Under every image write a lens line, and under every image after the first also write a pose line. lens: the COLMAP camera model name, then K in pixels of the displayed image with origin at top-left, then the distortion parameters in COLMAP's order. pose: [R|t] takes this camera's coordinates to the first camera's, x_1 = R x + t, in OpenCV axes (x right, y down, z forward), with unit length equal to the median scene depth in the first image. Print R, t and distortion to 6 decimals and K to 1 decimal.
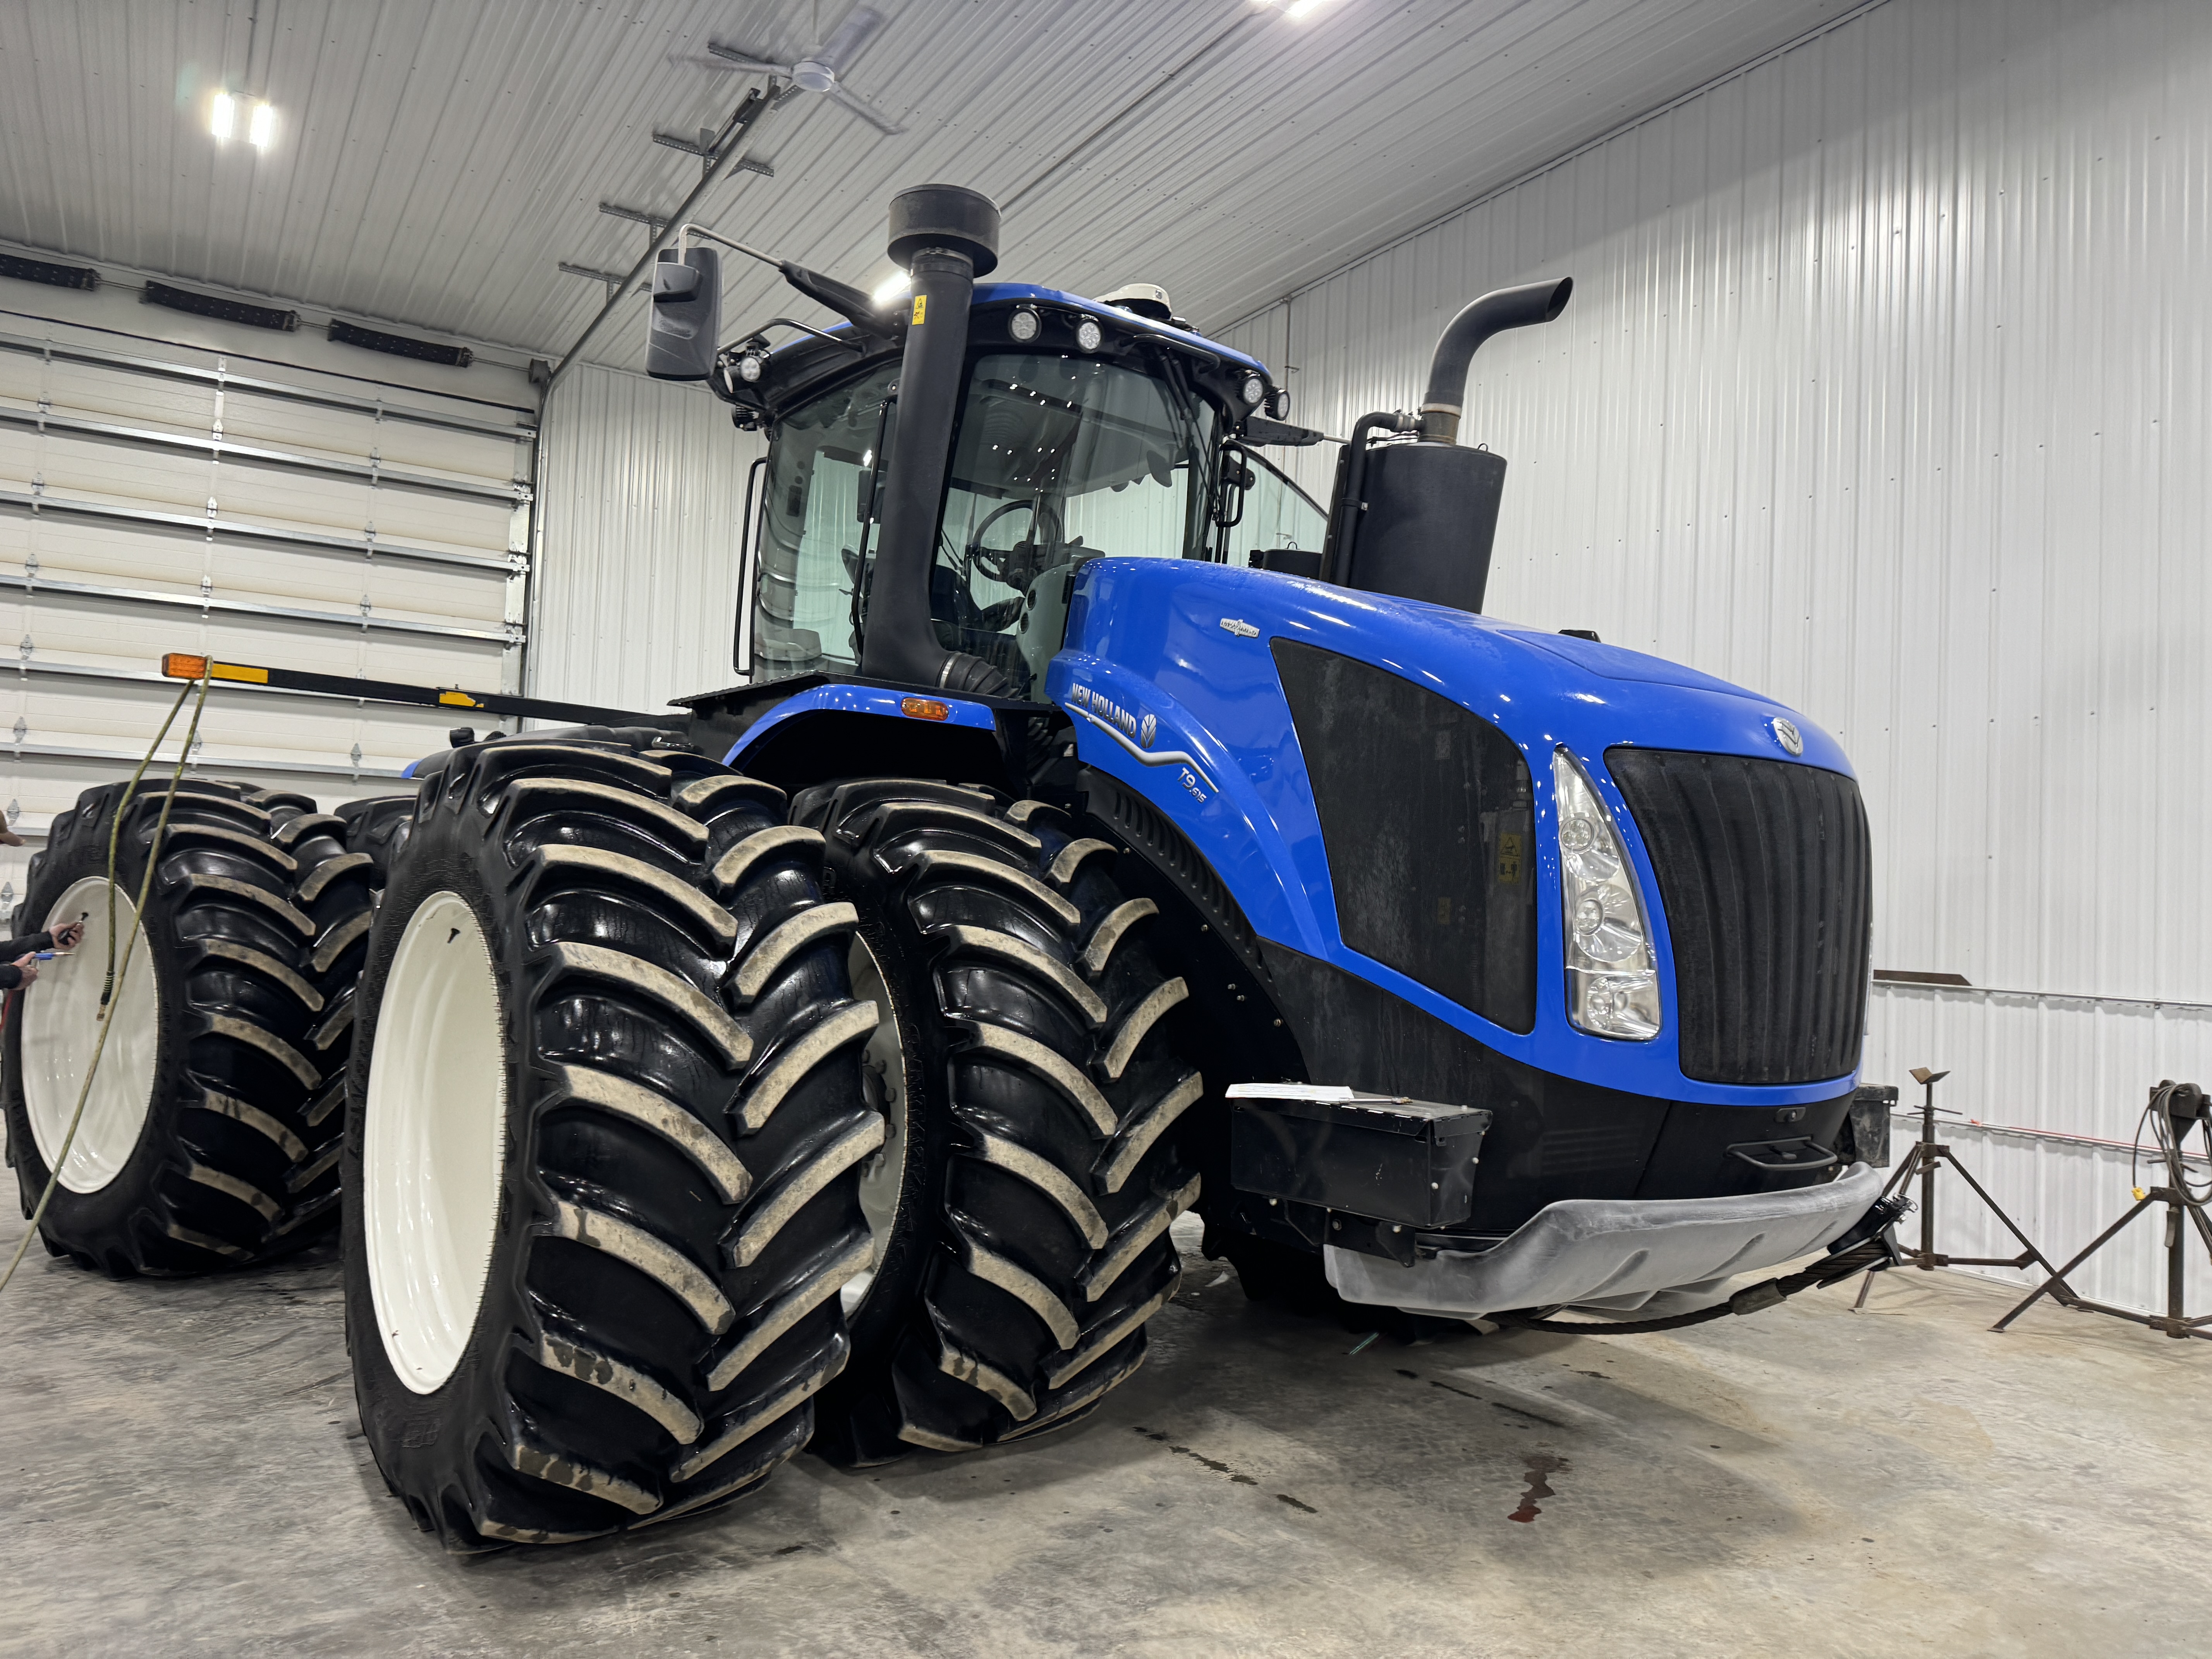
lens RADIAL K [[1533.9, 0, 1115.1], [0, 1533.9, 819.8], [0, 0, 1]] dist [0.020173, -0.017306]
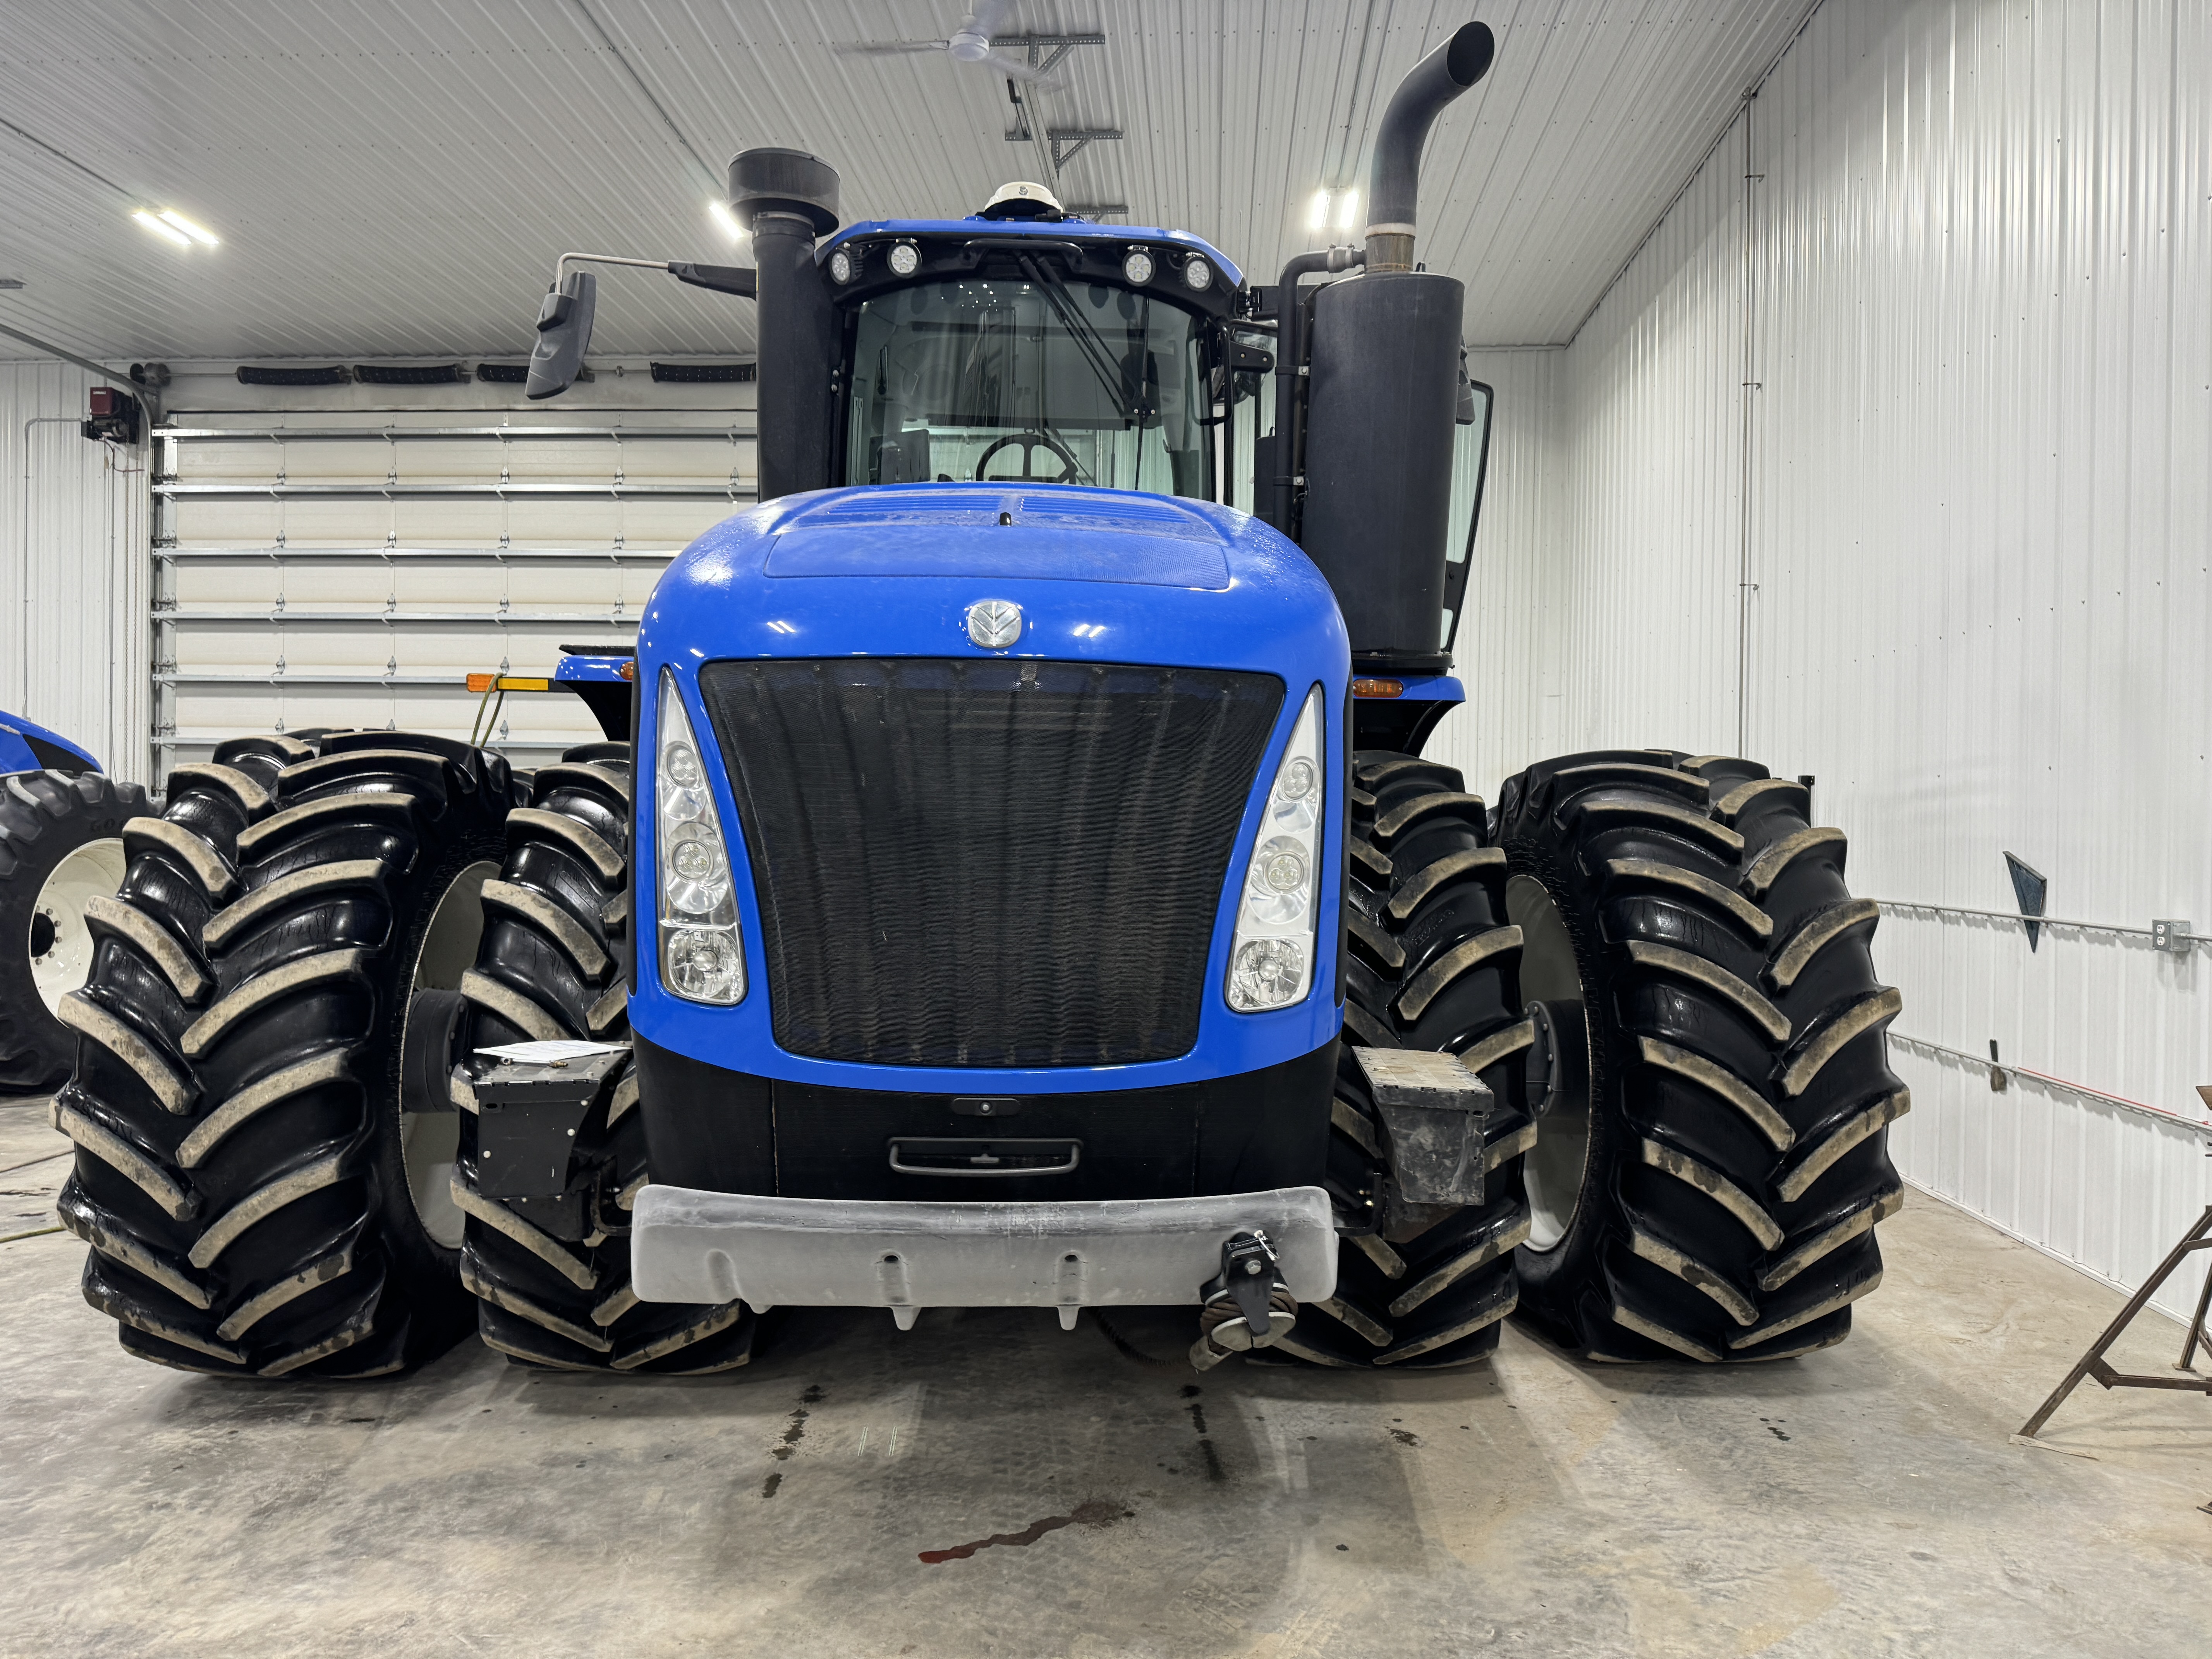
lens RADIAL K [[1533.9, 0, 1113.4], [0, 1533.9, 832.2], [0, 0, 1]] dist [0.020173, -0.017306]
pose [[0.809552, -0.030526, -0.586254, 0.849811], [0.053602, 0.998319, 0.022036, 0.035297], [0.584596, -0.049264, 0.809827, 0.377681]]
